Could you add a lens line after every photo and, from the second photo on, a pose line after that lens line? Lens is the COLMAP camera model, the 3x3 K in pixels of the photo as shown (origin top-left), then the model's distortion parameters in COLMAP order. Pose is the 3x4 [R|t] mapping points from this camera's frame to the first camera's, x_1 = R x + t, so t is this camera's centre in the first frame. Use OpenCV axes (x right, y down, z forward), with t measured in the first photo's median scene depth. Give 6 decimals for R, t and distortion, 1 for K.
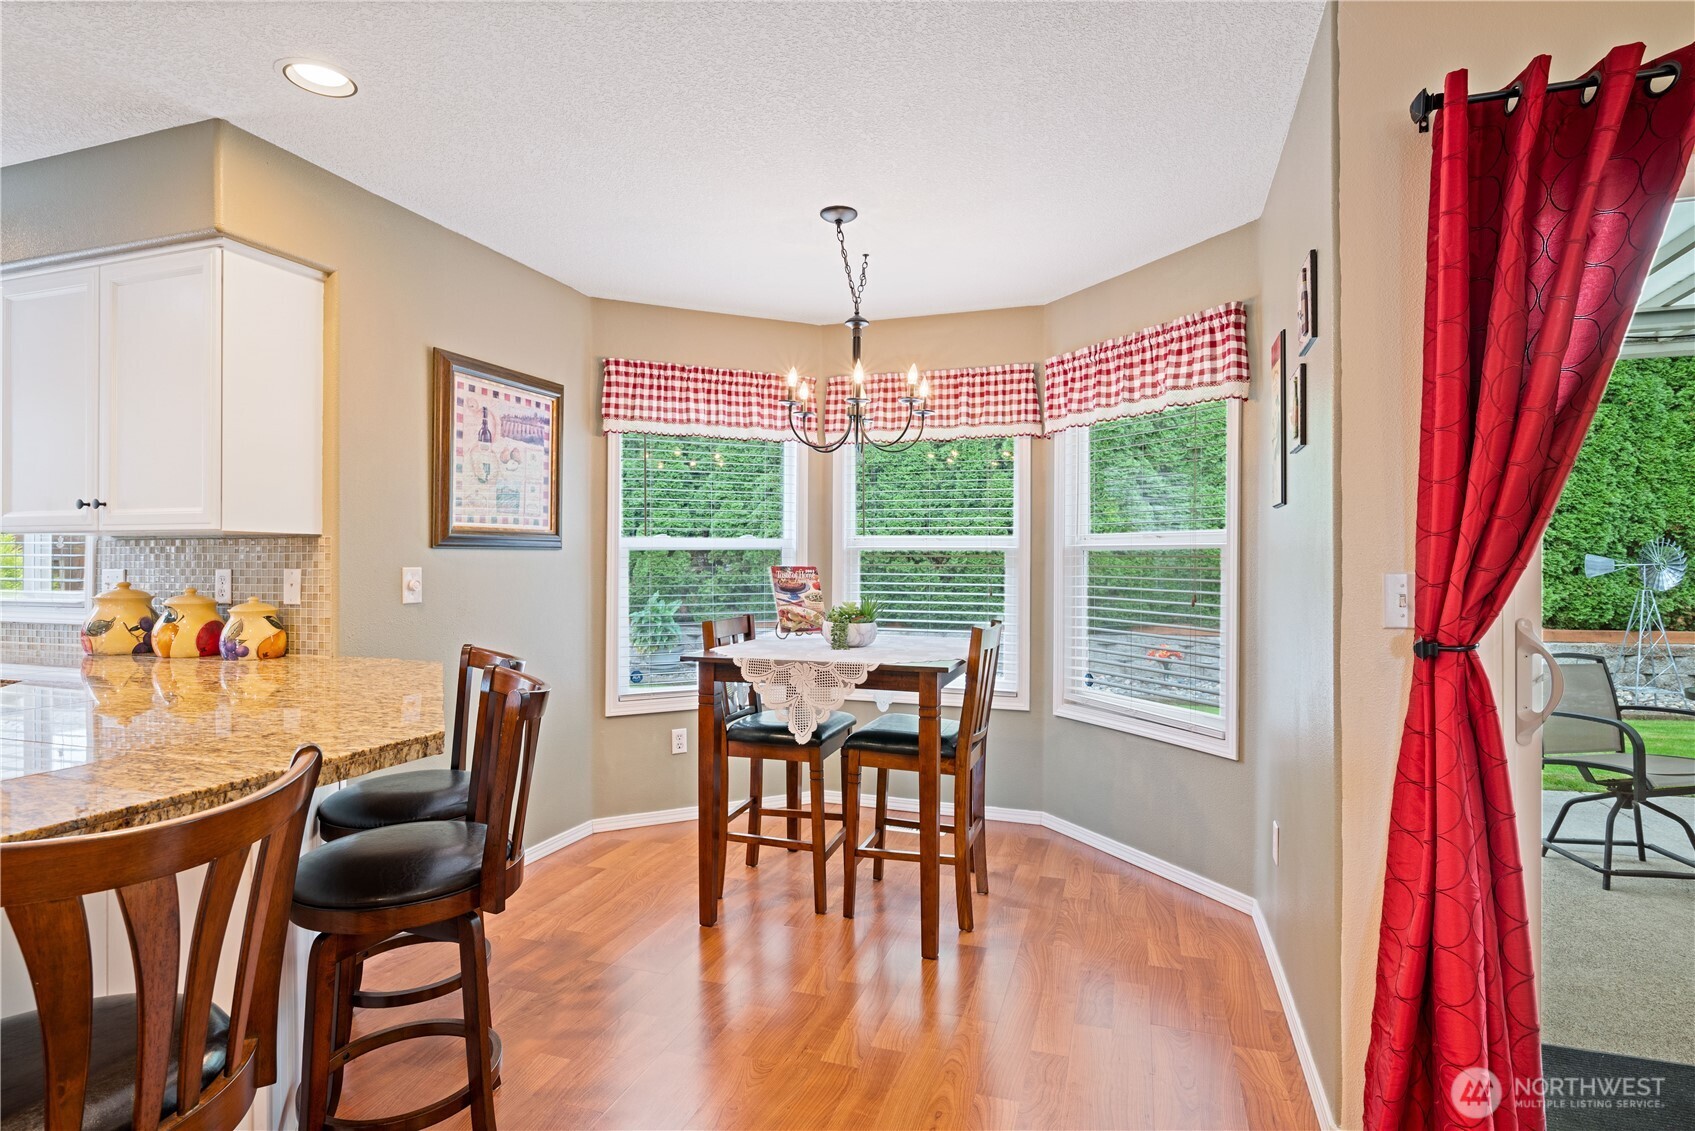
lens RADIAL K [[854.1, 0, 847.5], [0, 854.1, 565.5], [0, 0, 1]] dist [-0.001245, -0.000621]
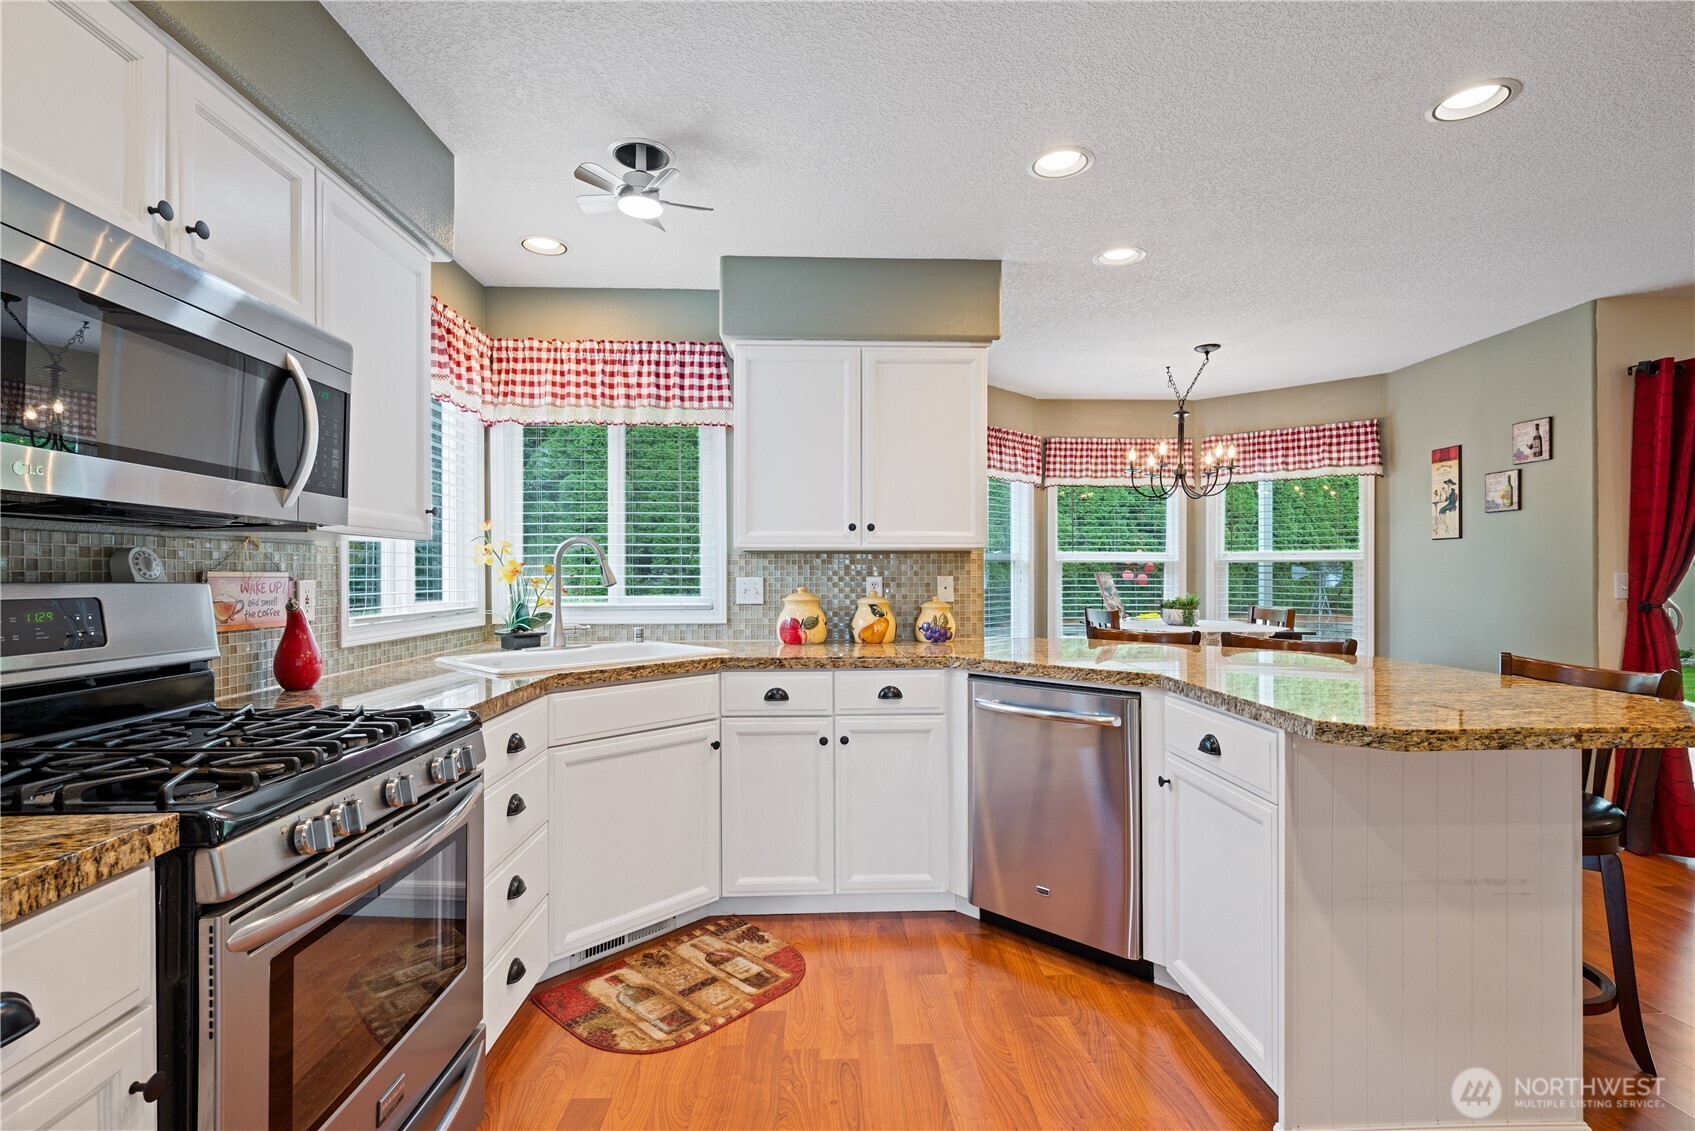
lens RADIAL K [[787.5, 0, 841.2], [0, 787.5, 577.4], [0, 0, 1]] dist [0.003203, 0.000255]
pose [[0.935590, -0.006207, 0.353033, -8.630950], [0.004850, 0.999977, 0.004730, -0.003066], [-0.353054, -0.002713, 0.935599, -0.897148]]
